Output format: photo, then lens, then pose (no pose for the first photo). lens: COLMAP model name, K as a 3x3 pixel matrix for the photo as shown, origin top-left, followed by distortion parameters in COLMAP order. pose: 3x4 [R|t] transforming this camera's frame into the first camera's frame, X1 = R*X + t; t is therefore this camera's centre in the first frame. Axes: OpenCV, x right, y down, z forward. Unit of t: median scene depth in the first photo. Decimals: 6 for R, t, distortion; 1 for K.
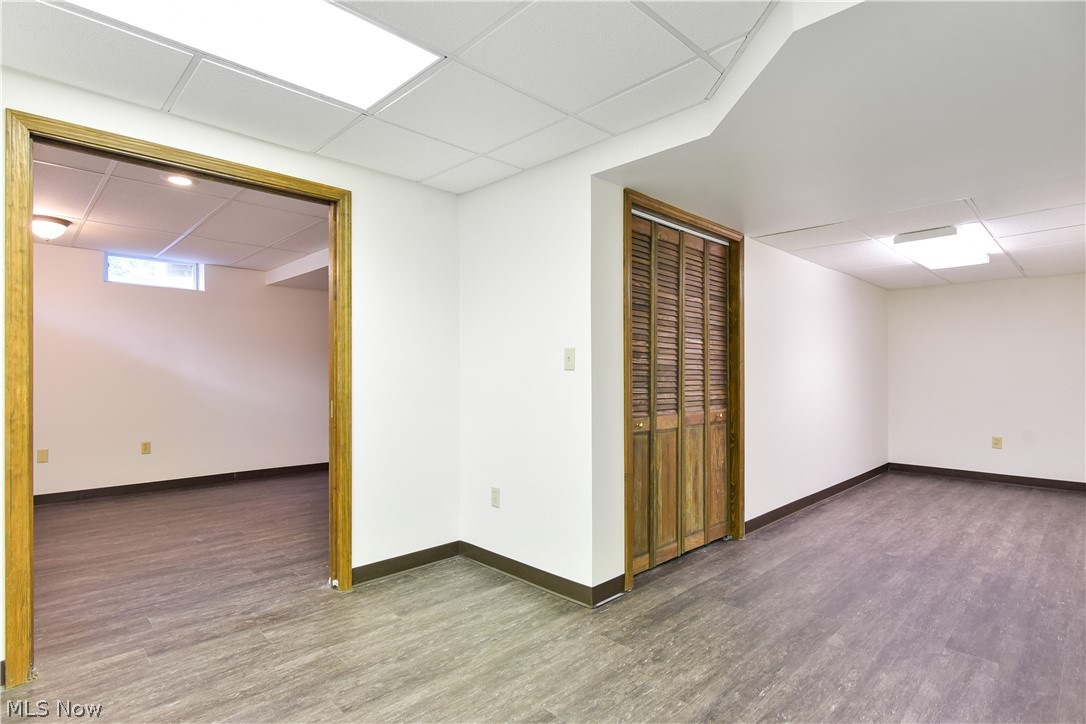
lens RADIAL K [[544.5, 0, 536.8], [0, 544.5, 369.1], [0, 0, 1]] dist [-0.001690, -0.001439]
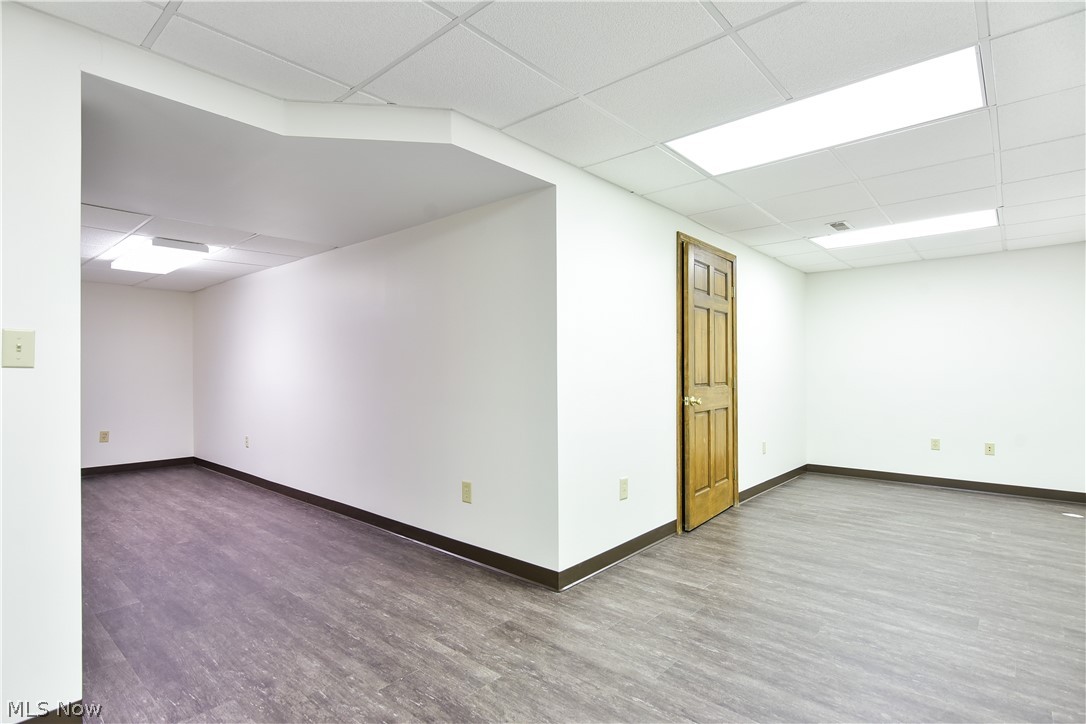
lens RADIAL K [[544.5, 0, 538.7], [0, 544.5, 361.7], [0, 0, 1]] dist [-0.001690, -0.001439]
pose [[-0.068230, 0.013382, 0.997580, -0.617650], [-0.002662, 0.999904, -0.013595, 0.001632], [-0.997666, -0.003583, -0.068188, 0.514928]]
